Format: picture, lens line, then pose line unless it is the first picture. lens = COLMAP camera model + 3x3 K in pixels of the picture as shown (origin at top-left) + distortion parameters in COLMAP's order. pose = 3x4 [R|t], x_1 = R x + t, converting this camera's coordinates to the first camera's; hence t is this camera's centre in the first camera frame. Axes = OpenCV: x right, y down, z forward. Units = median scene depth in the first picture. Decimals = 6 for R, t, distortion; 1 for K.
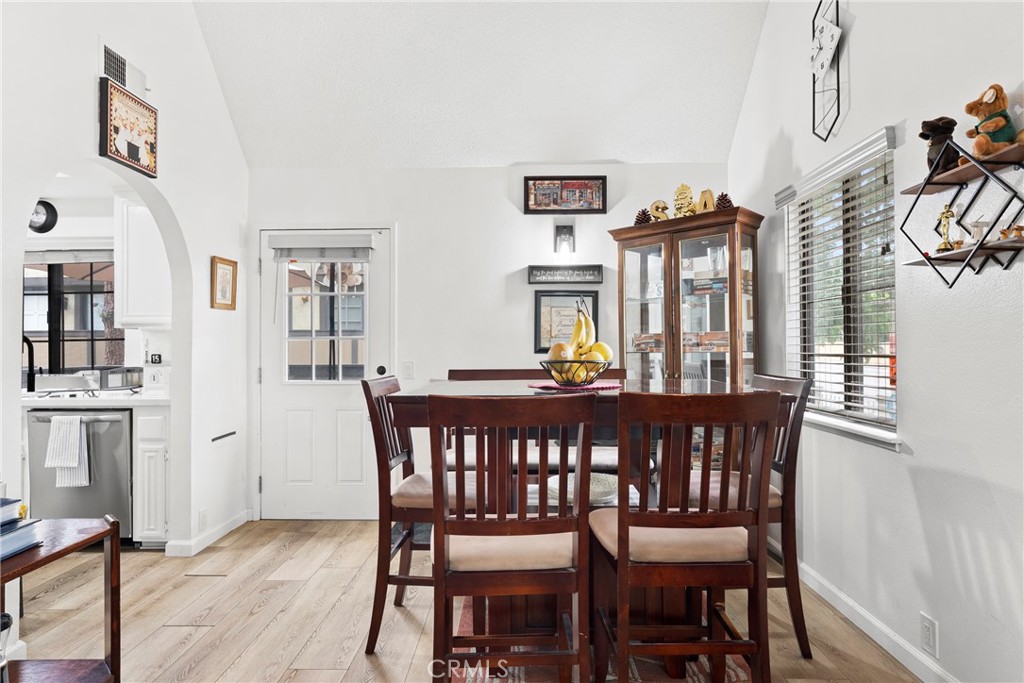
lens RADIAL K [[559.7, 0, 508.4], [0, 559.7, 343.5], [0, 0, 1]] dist [-0.004902, 0.001822]
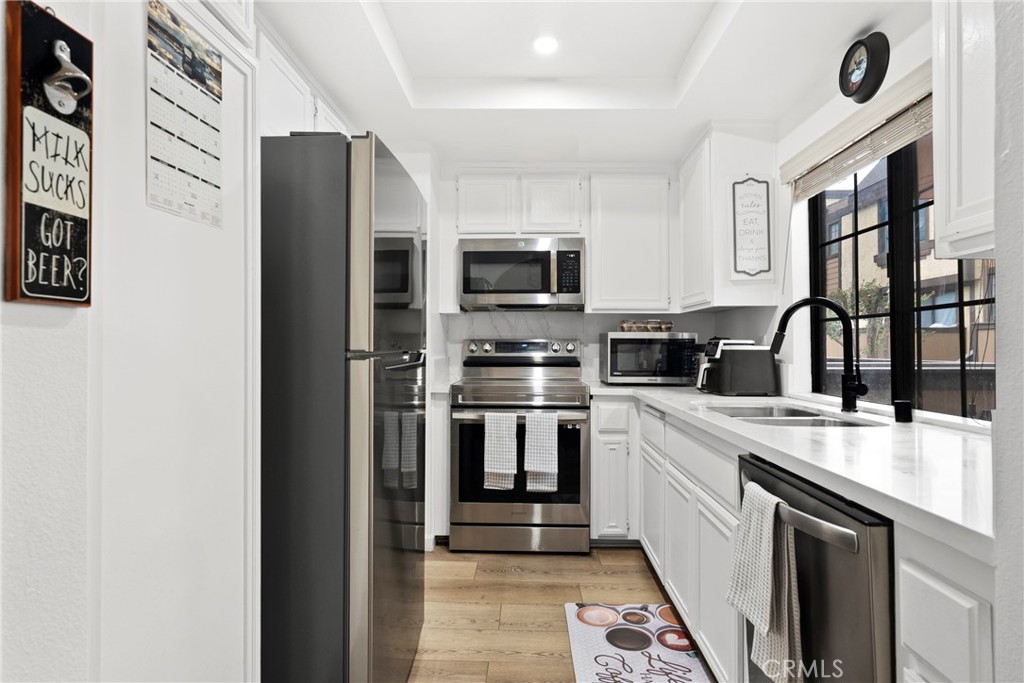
lens RADIAL K [[559.7, 0, 510.6], [0, 559.7, 337.0], [0, 0, 1]] dist [-0.004902, 0.001822]
pose [[-0.008823, -0.012430, -0.999884, -0.331605], [0.012802, 0.999839, -0.012543, 0.020805], [0.999879, -0.012911, -0.008663, 0.688904]]
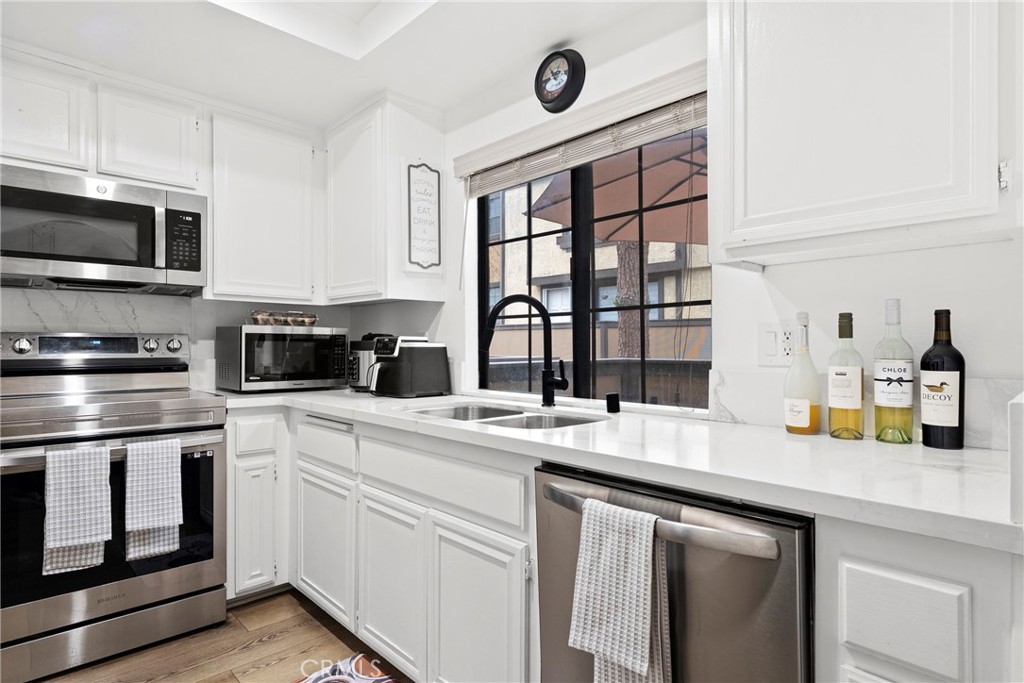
lens RADIAL K [[559.7, 0, 513.9], [0, 559.7, 341.1], [0, 0, 1]] dist [-0.004902, 0.001822]
pose [[0.704311, 0.000731, -0.709891, -0.492802], [0.006943, 0.999945, 0.007918, 0.020513], [0.709858, -0.010505, 0.704267, 0.594782]]
